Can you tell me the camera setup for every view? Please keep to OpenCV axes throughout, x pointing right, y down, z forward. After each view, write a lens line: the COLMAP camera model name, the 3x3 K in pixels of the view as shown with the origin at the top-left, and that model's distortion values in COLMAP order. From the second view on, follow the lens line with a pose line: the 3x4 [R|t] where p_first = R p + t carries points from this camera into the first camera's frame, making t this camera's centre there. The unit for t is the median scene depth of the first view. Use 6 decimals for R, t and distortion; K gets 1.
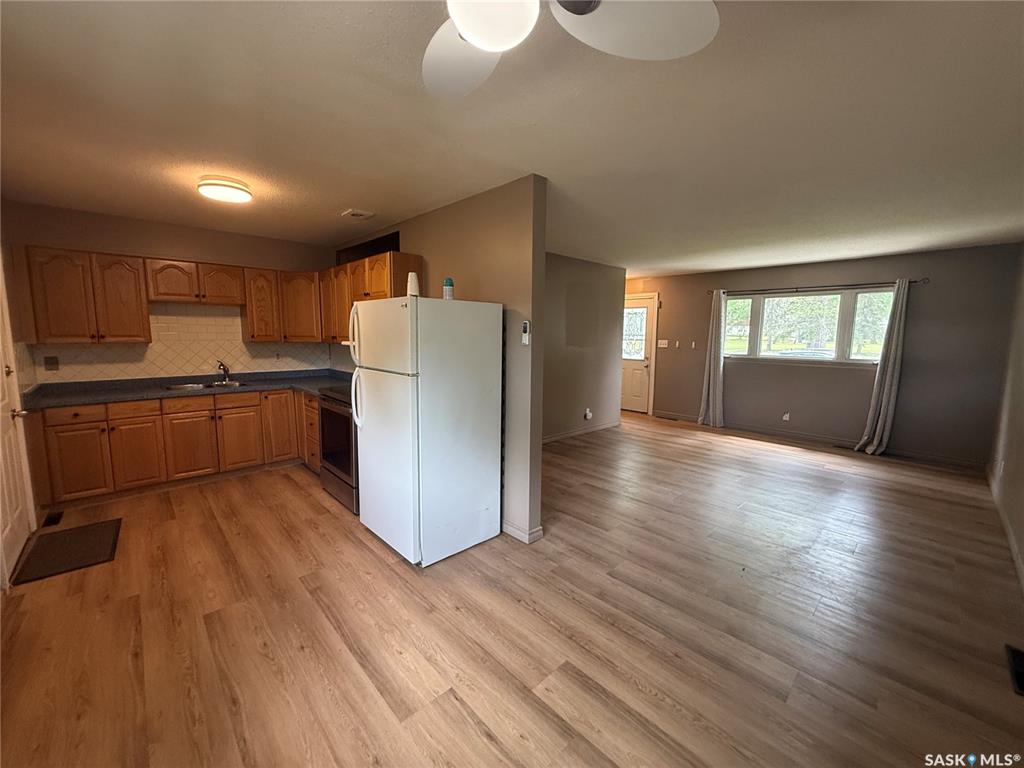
lens RADIAL K [[407.1, 0, 506.0], [0, 407.1, 382.8], [0, 0, 1]] dist [0.002265, -0.000780]
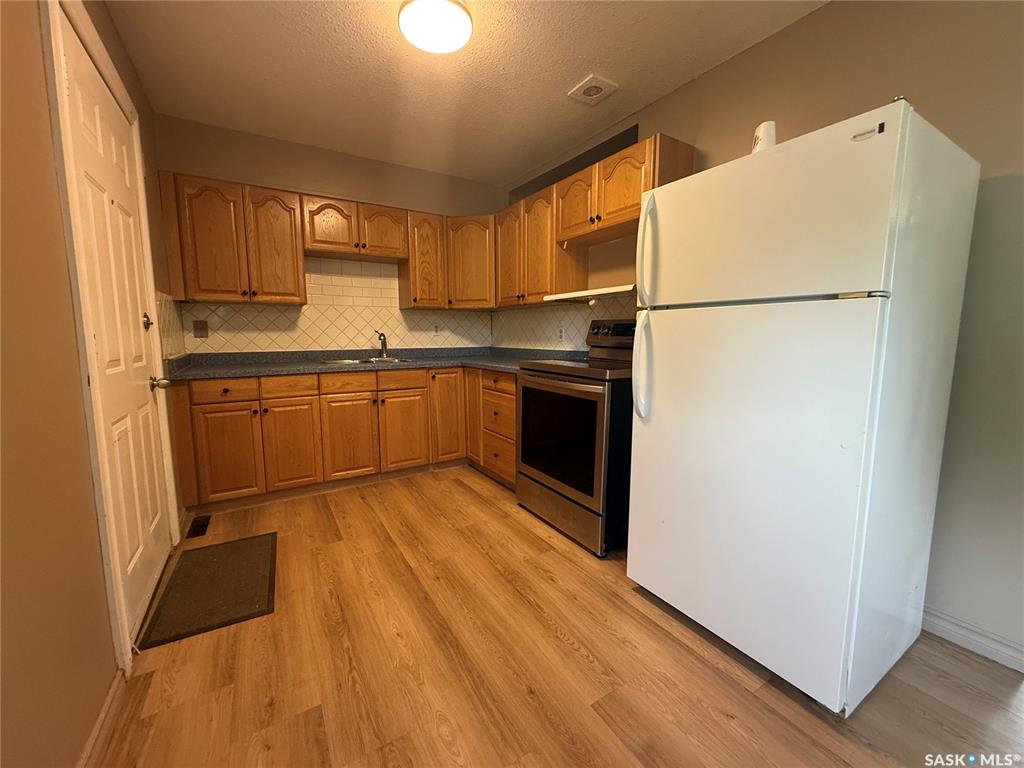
lens RADIAL K [[407.1, 0, 505.3], [0, 407.1, 383.2], [0, 0, 1]] dist [0.002265, -0.000780]
pose [[0.978835, 0.011517, -0.204328, -0.358914], [-0.011632, 0.999932, 0.000637, 0.053782], [0.204321, 0.001753, 0.978902, 0.334647]]
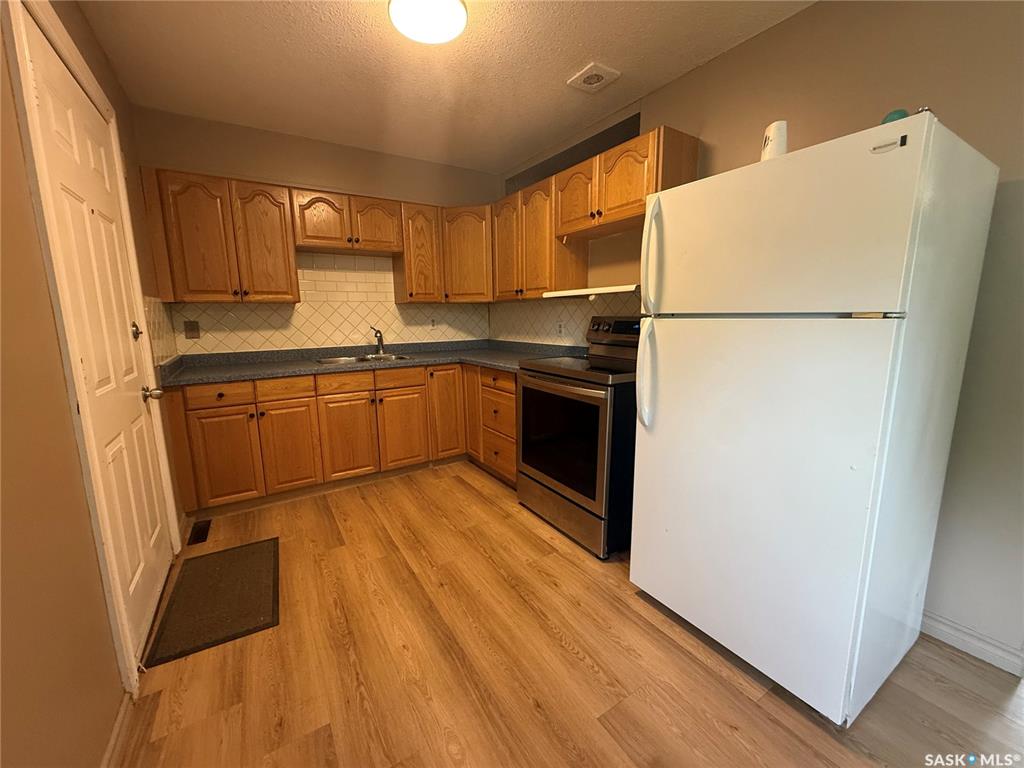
lens RADIAL K [[407.1, 0, 505.3], [0, 407.1, 383.1], [0, 0, 1]] dist [0.002265, -0.000780]
pose [[0.980764, 0.008130, -0.195027, -0.367118], [0.000874, 0.998939, 0.046039, 0.020713], [0.195194, -0.045324, 0.979717, 0.342849]]
